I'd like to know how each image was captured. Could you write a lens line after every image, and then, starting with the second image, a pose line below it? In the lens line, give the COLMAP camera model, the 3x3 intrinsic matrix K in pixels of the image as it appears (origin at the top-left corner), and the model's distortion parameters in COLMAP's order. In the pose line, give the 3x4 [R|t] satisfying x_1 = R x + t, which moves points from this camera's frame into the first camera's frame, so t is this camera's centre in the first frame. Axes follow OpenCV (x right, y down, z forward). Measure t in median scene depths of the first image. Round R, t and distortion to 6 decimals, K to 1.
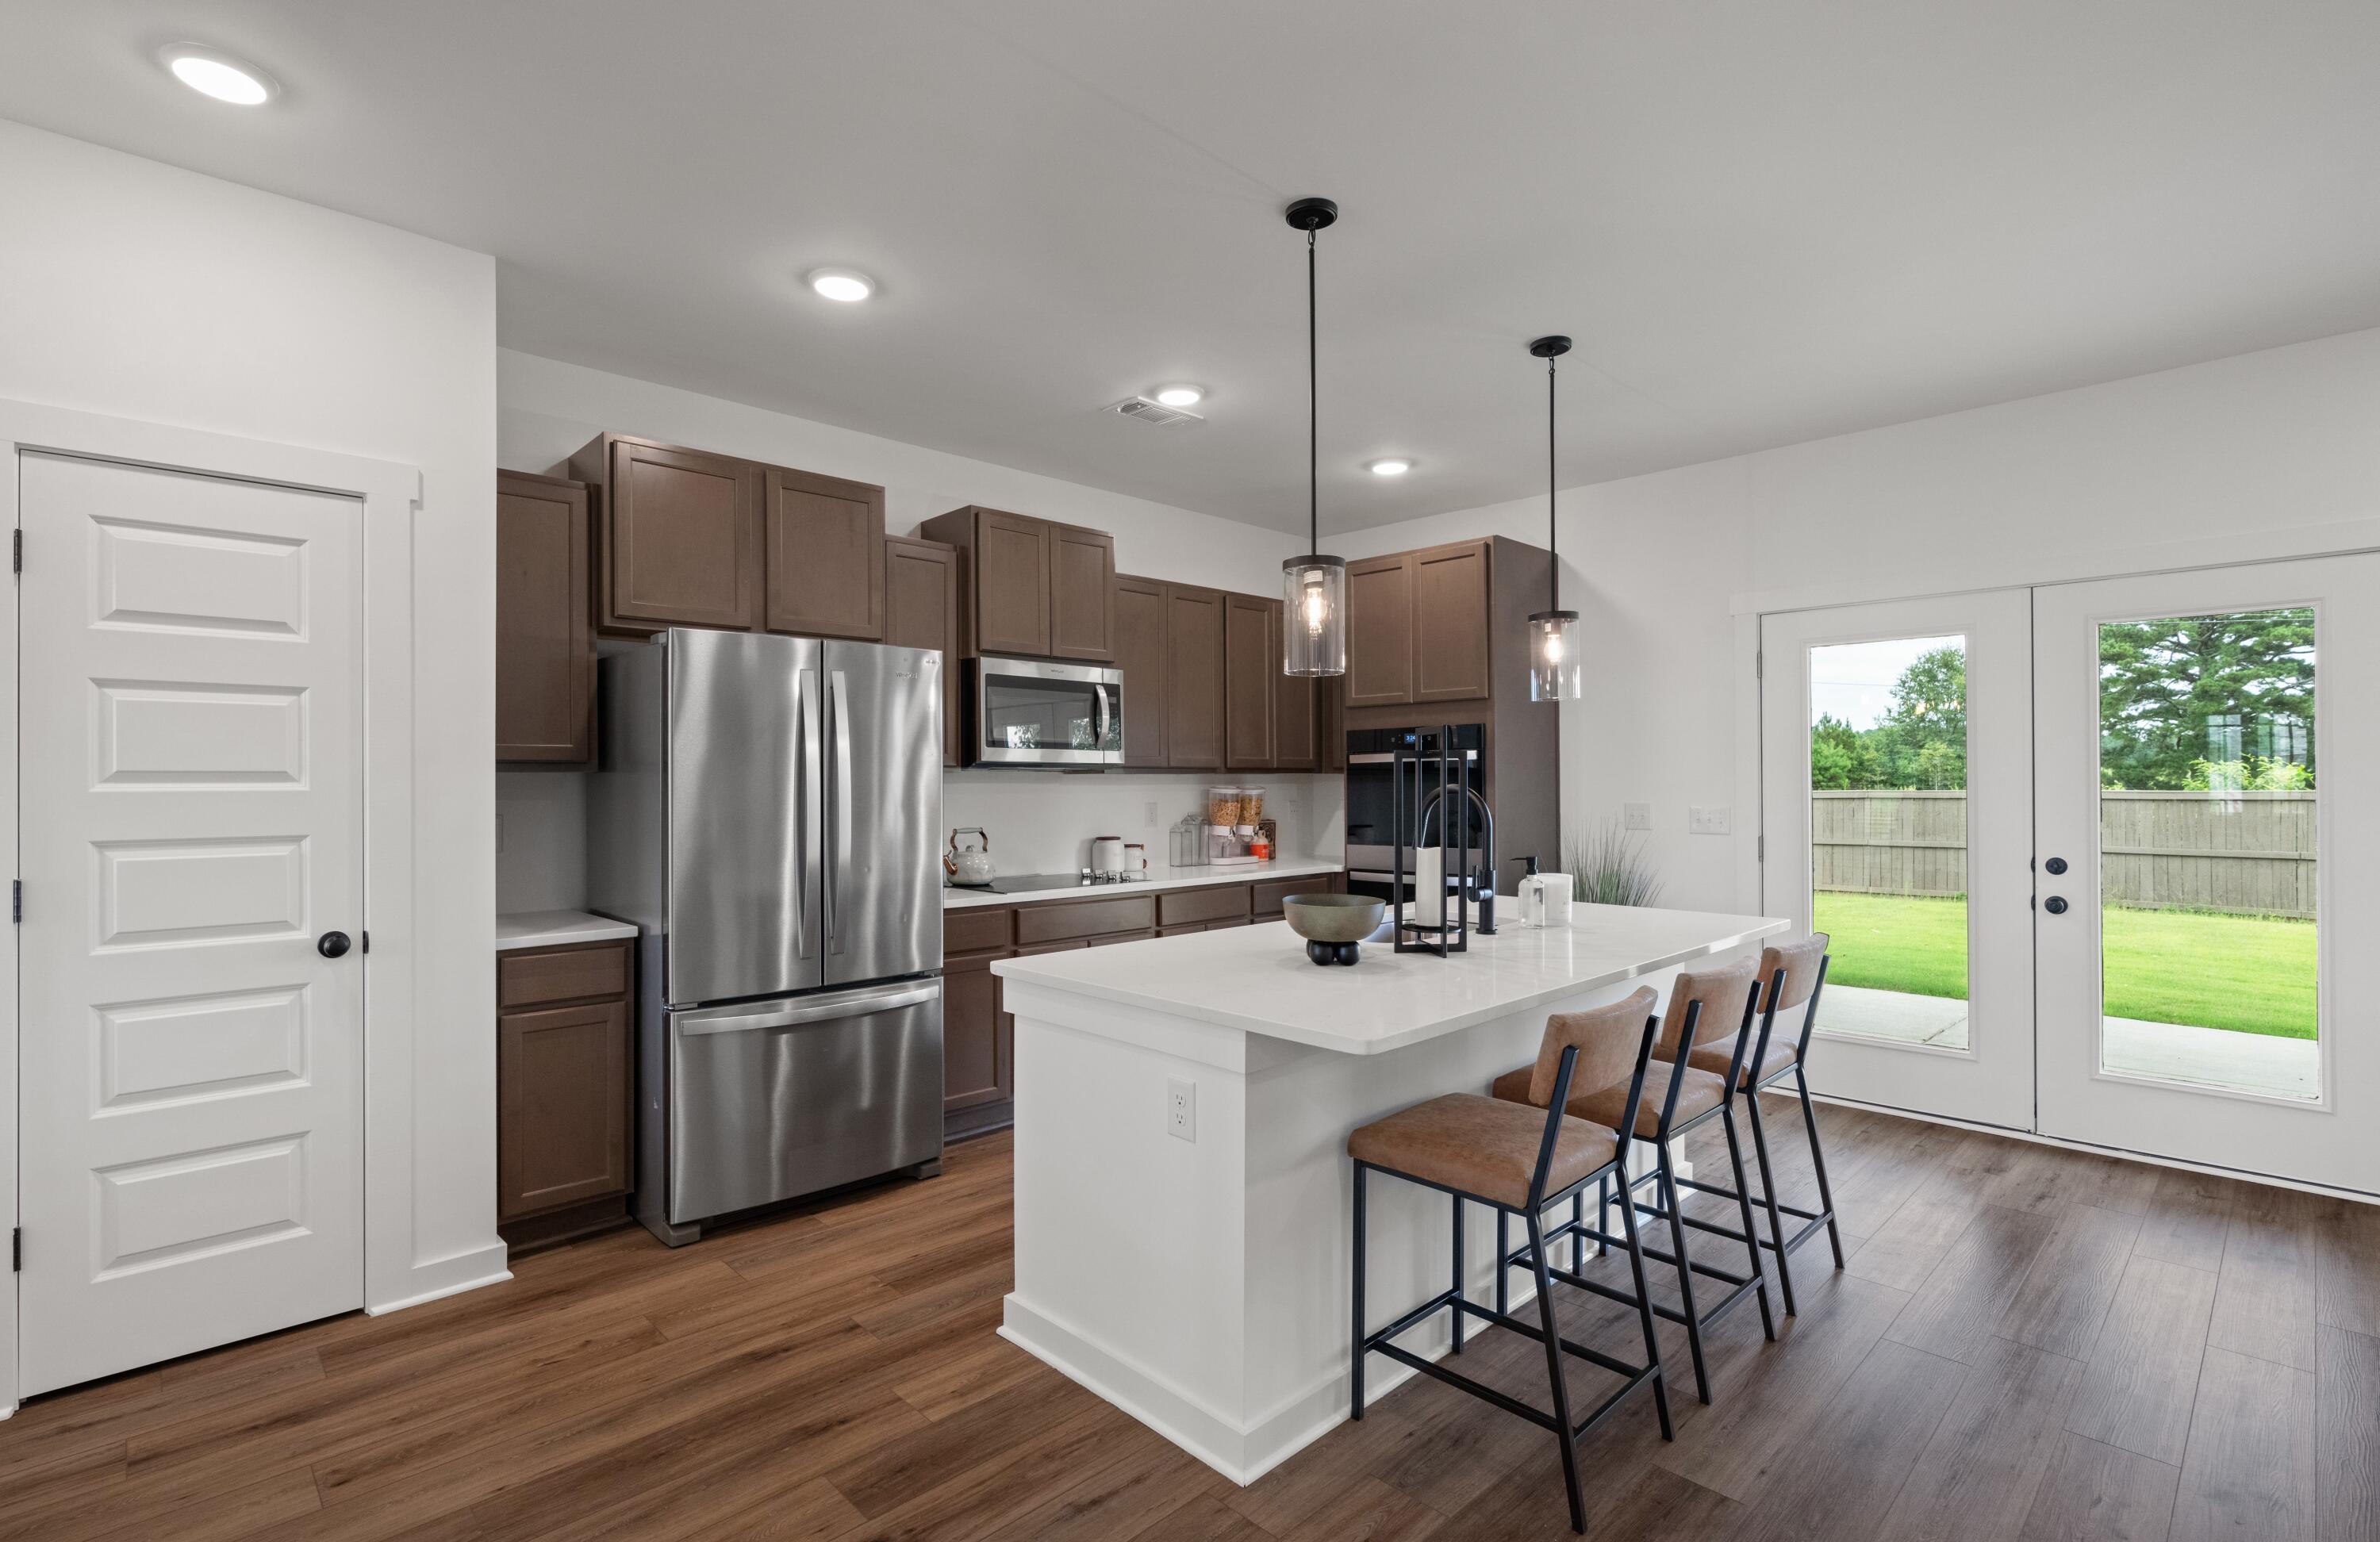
lens RADIAL K [[1120.4, 0, 1175.3], [0, 1120.4, 781.7], [0, 0, 1]] dist [-0.002111, 0.002011]
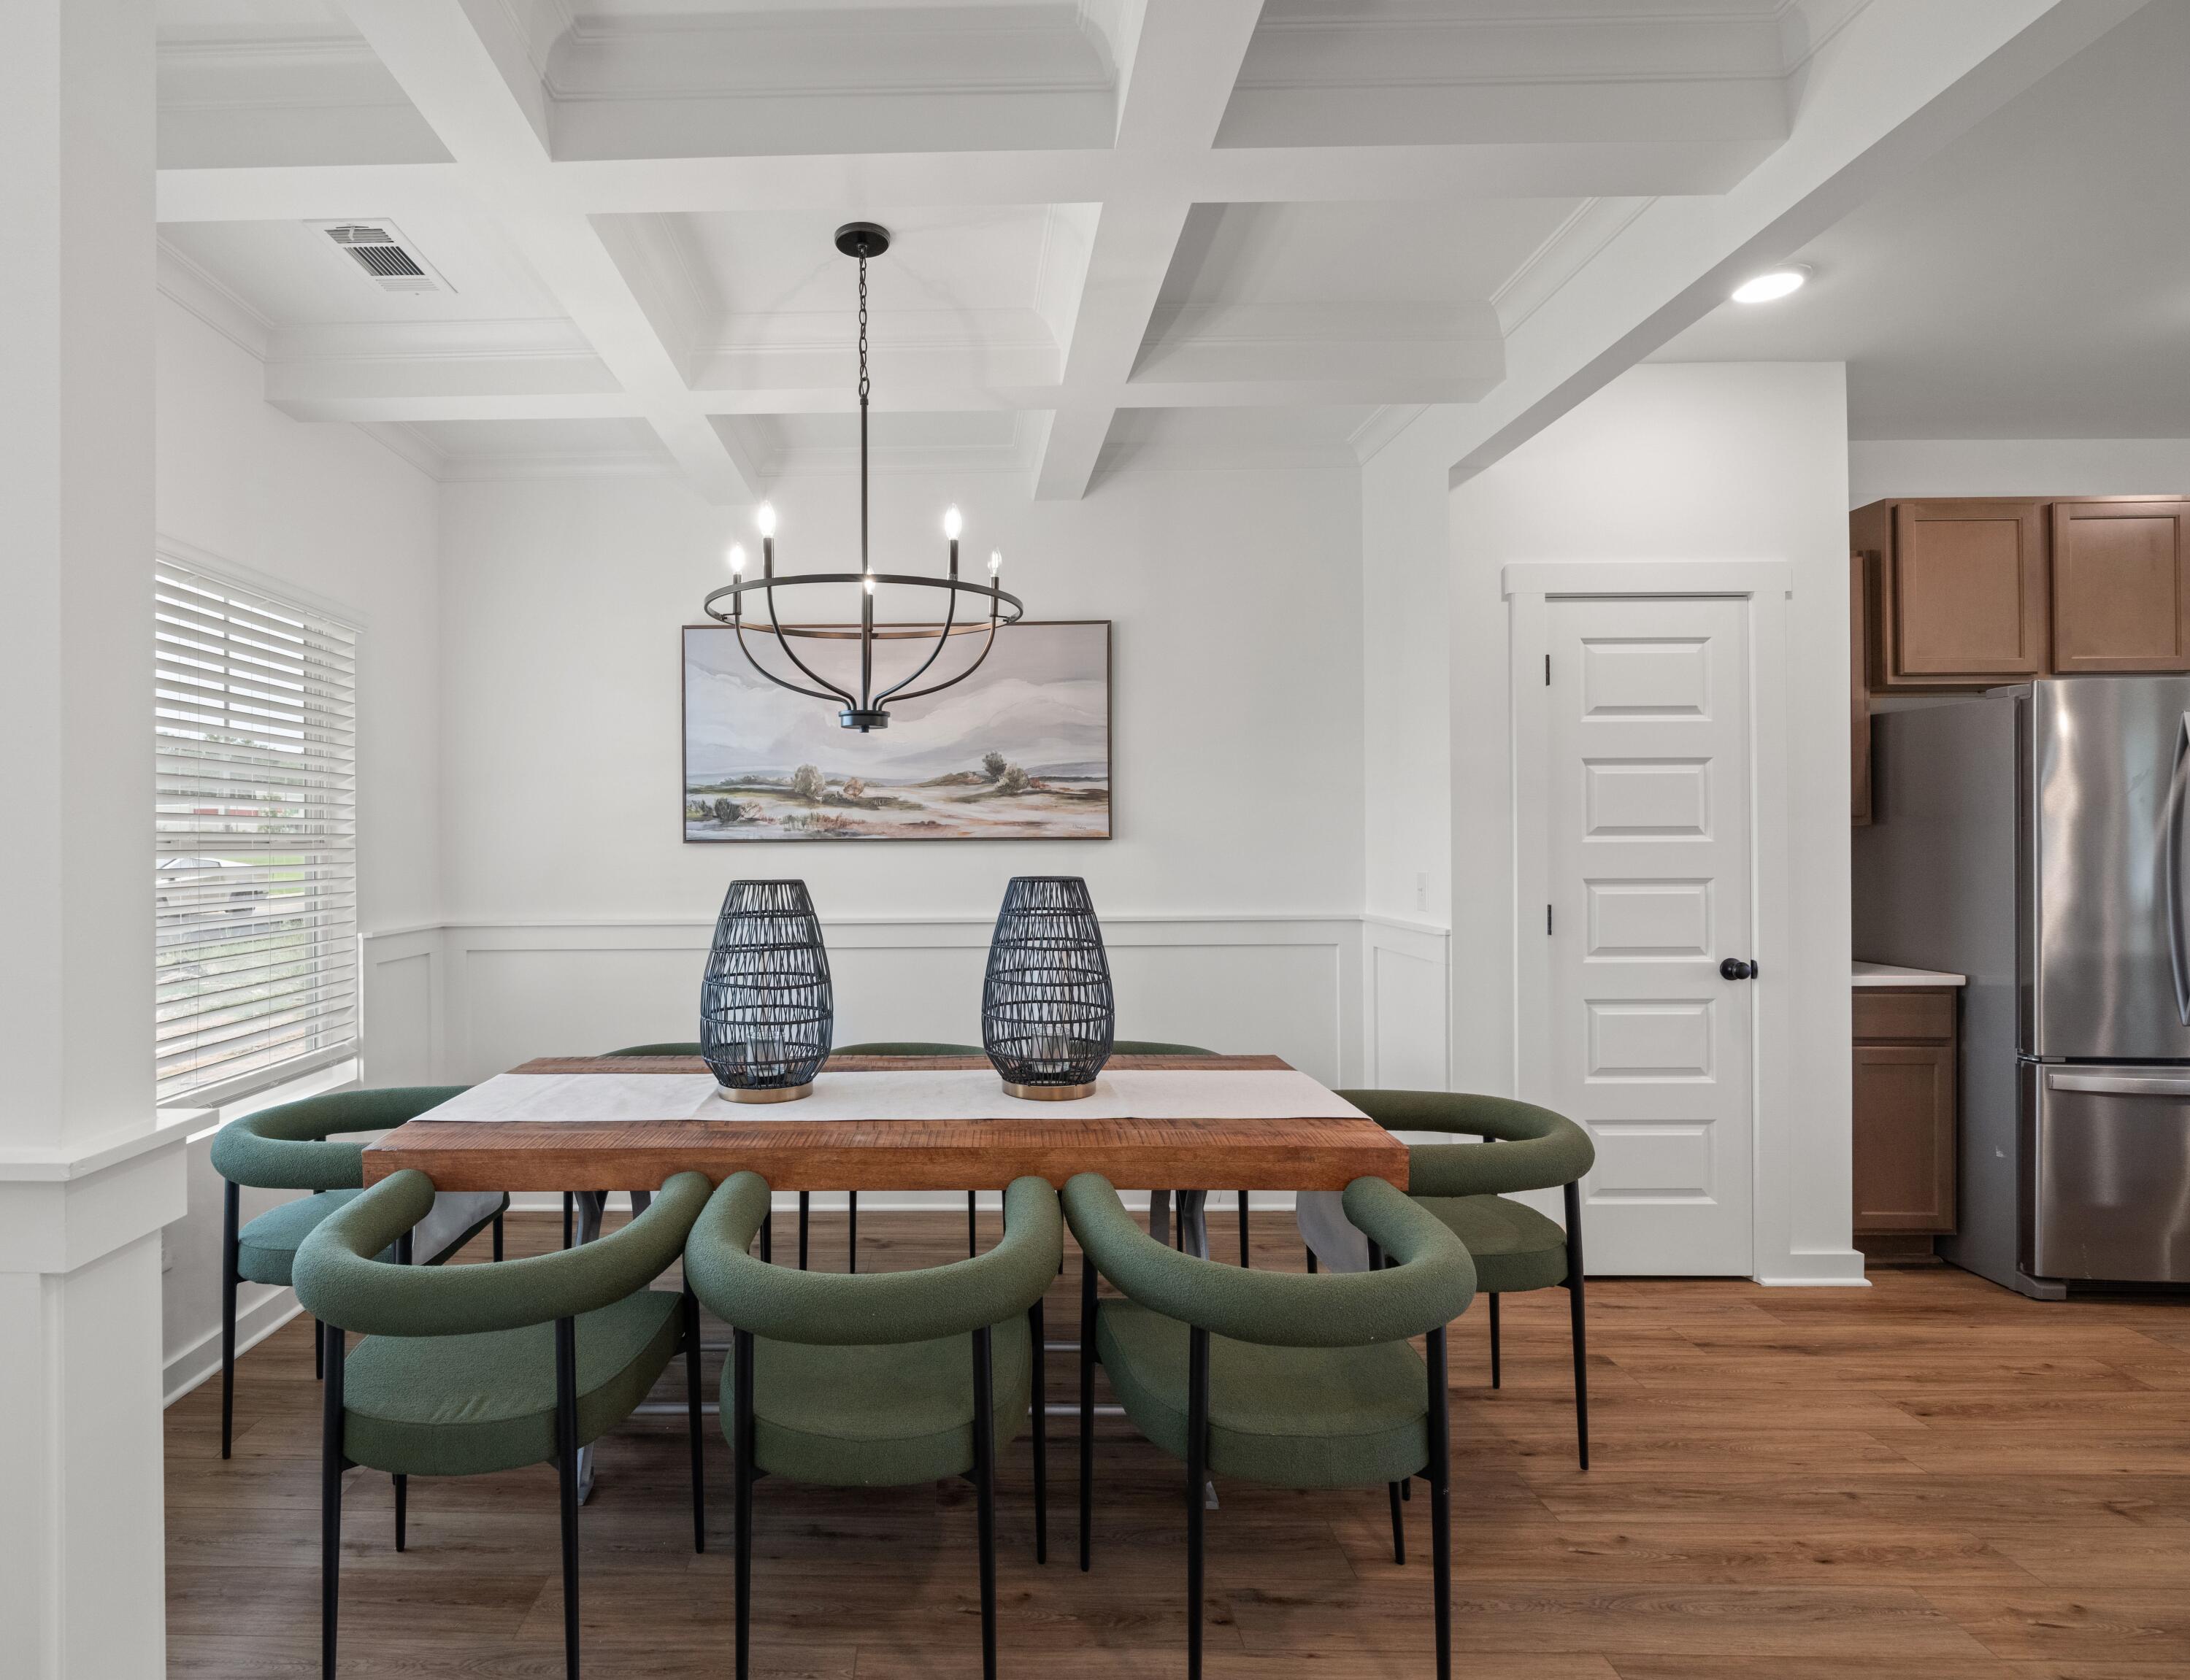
lens RADIAL K [[1155.0, 0, 1058.3], [0, 1155.0, 833.2], [0, 0, 1]] dist [-0.016948, 0.005882]
pose [[0.701480, -0.004361, -0.712676, -0.330404], [0.001211, 0.999987, -0.004928, 0.003624], [0.712688, 0.002594, 0.701476, -0.337065]]
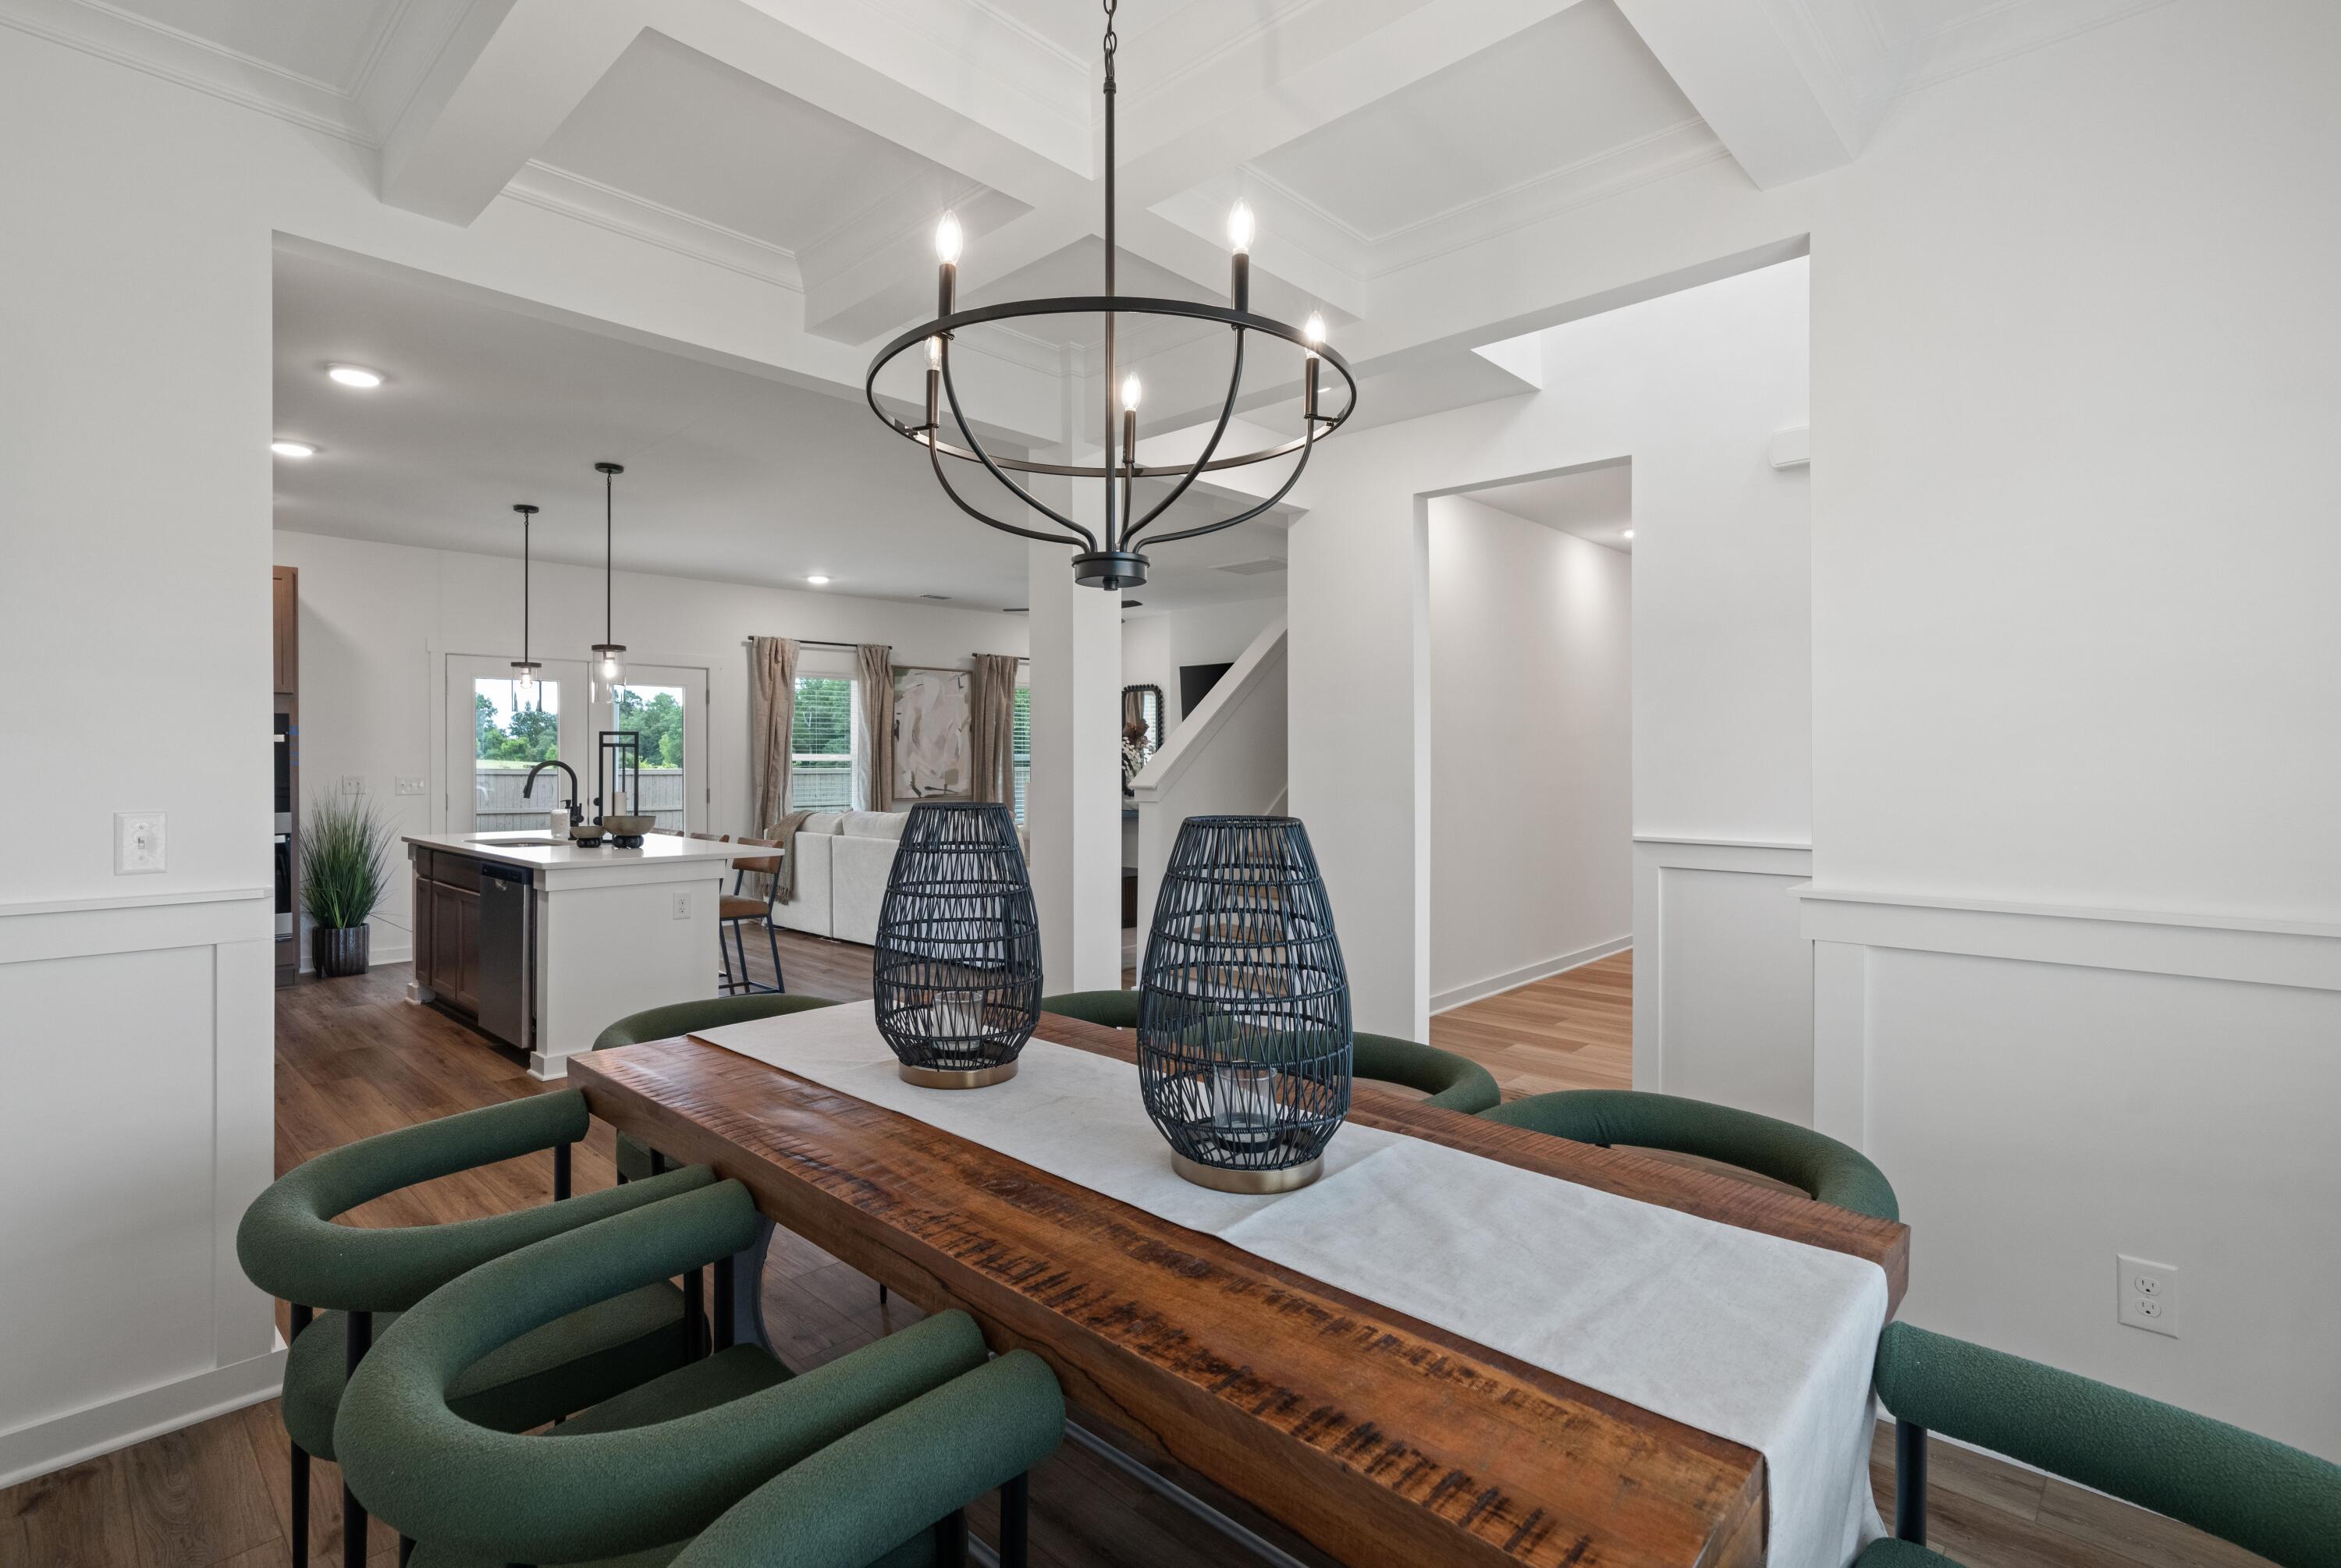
lens RADIAL K [[1111.2, 0, 1112.2], [0, 1111.2, 764.9], [0, 0, 1]] dist [-0.011212, 0.003227]
pose [[-0.017115, -0.002953, 0.999849, -1.605825], [-0.000393, 0.999996, 0.002947, 0.002963], [-0.999853, -0.000343, -0.017116, 0.143630]]
